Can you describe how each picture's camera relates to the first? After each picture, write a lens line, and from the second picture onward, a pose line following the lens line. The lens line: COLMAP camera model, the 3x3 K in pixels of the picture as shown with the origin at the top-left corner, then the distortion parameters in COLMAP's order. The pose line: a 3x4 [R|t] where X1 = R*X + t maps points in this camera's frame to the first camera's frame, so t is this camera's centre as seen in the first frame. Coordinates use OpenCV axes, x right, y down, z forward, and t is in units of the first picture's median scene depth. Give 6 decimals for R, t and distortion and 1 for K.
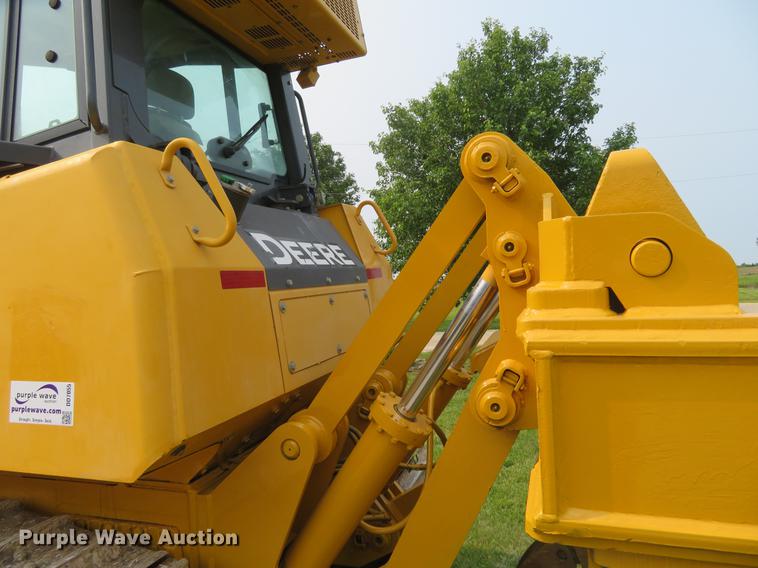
lens RADIAL K [[542.5, 0, 379.0], [0, 542.5, 284.0], [0, 0, 1]] dist [-0.007099, 0.004137]
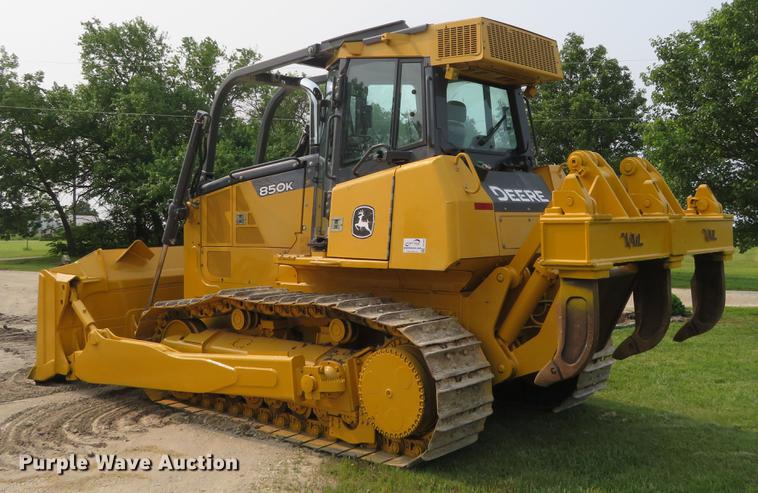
lens RADIAL K [[730.5, 0, 379.0], [0, 730.5, 246.5], [0, 0, 1]] dist [-0.007900, -0.019481]
pose [[0.908506, 0.047961, -0.415111, 0.539937], [-0.036106, 0.998686, 0.036364, 0.053304], [0.416309, -0.018049, 0.909044, -1.701065]]
